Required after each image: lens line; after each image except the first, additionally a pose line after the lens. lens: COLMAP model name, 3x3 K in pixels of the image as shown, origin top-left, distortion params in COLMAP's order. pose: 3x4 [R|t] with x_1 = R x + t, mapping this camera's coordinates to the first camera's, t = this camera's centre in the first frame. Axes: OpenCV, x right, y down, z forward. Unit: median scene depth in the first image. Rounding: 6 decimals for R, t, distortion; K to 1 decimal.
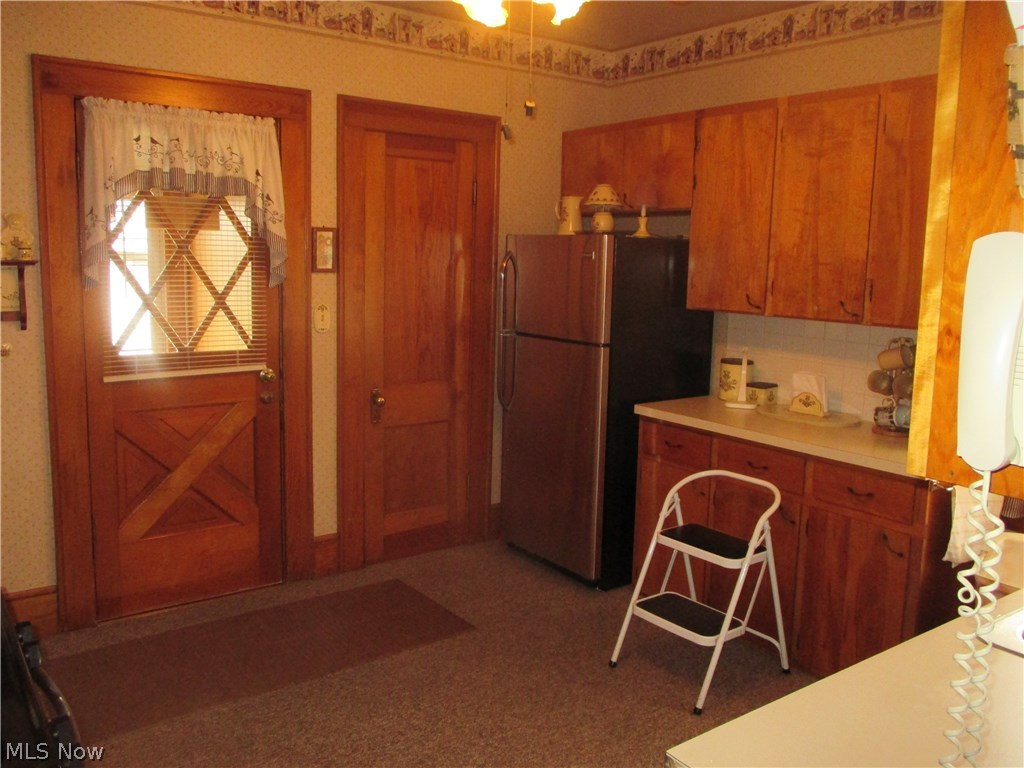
lens RADIAL K [[856.1, 0, 513.7], [0, 856.1, 363.7], [0, 0, 1]] dist [-0.033121, 0.019150]
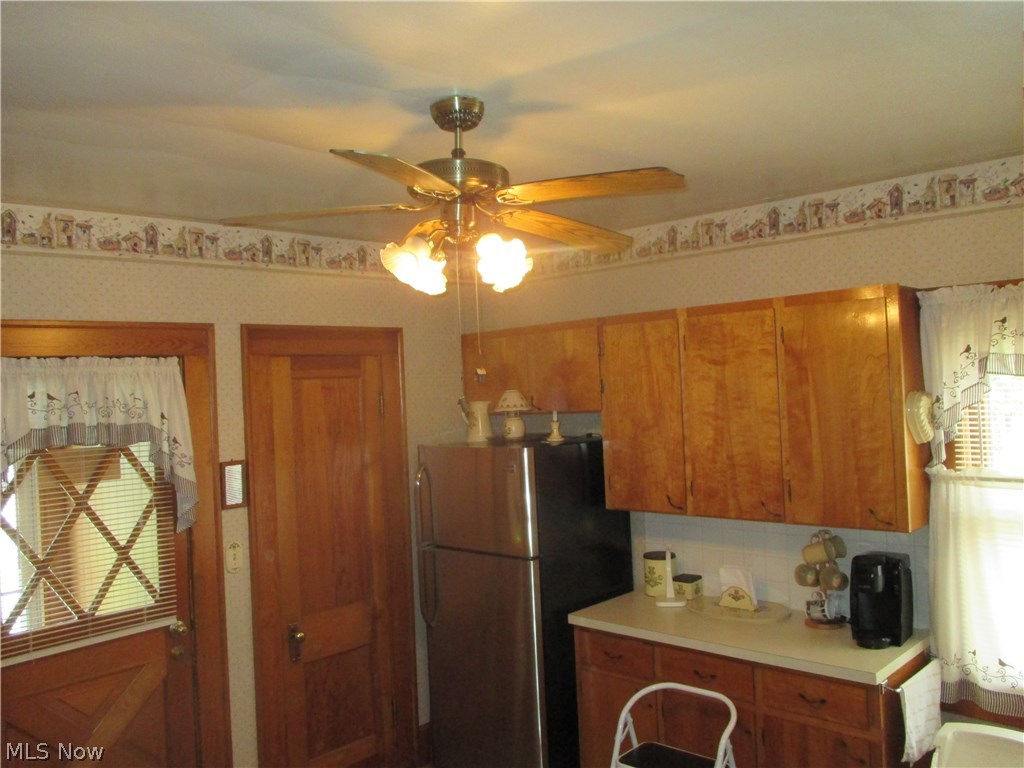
lens RADIAL K [[856.1, 0, 513.7], [0, 856.1, 363.7], [0, 0, 1]] dist [-0.033121, 0.019150]
pose [[0.983248, -0.066985, 0.169517, -0.070888], [0.092860, 0.984371, -0.149639, -0.100042], [-0.156844, 0.162873, 0.974101, 0.005666]]
